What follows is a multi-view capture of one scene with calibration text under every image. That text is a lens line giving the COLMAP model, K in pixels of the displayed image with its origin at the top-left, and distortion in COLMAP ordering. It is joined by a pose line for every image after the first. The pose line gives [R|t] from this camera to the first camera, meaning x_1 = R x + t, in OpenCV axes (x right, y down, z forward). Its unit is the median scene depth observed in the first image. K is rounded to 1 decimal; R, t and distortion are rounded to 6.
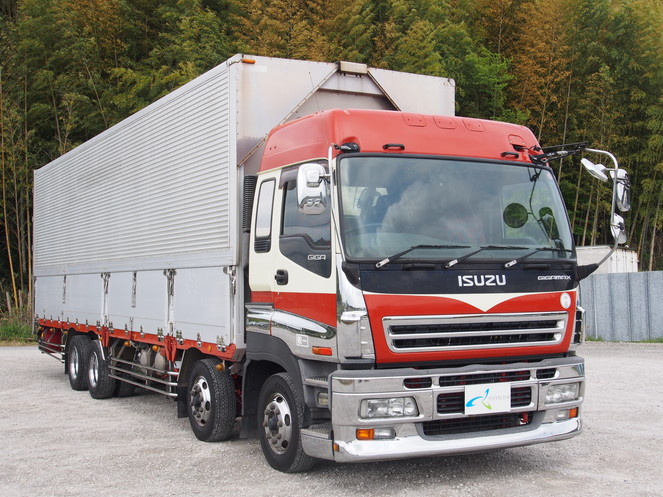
lens RADIAL K [[937.9, 0, 331.5], [0, 937.9, 248.5], [0, 0, 1]] dist [-0.005839, 0.016181]
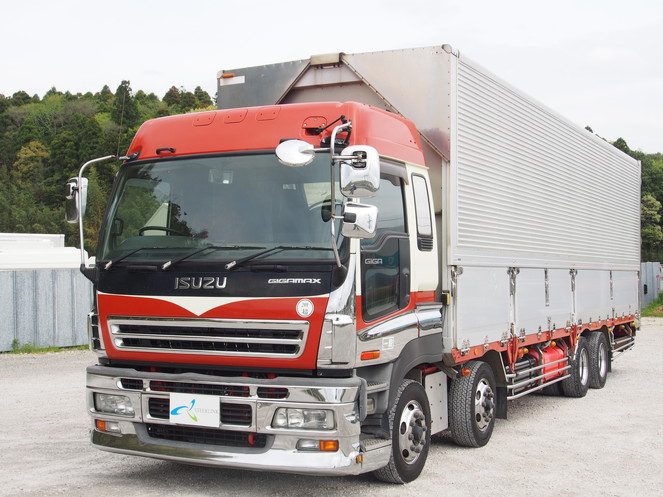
lens RADIAL K [[954.4, 0, 331.3], [0, 954.4, 198.2], [0, 0, 1]] dist [-0.020465, -0.068953]
pose [[0.573932, -0.057971, -0.816848, 1.001051], [0.020667, 0.998199, -0.056320, 0.005671], [0.818642, 0.015442, 0.574097, 0.545488]]
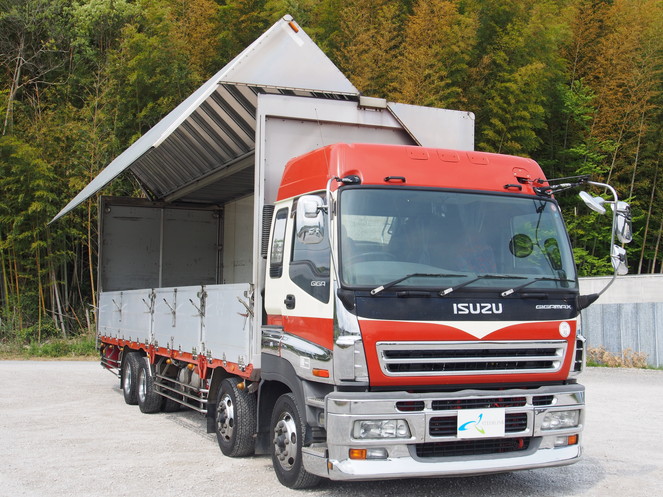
lens RADIAL K [[918.0, 0, 331.5], [0, 918.0, 248.5], [0, 0, 1]] dist [-0.001101, -0.009871]
pose [[0.995607, 0.012134, -0.092843, 0.091164], [-0.014432, 0.999605, -0.024119, -0.005269], [0.092514, 0.025353, 0.995389, -0.024742]]
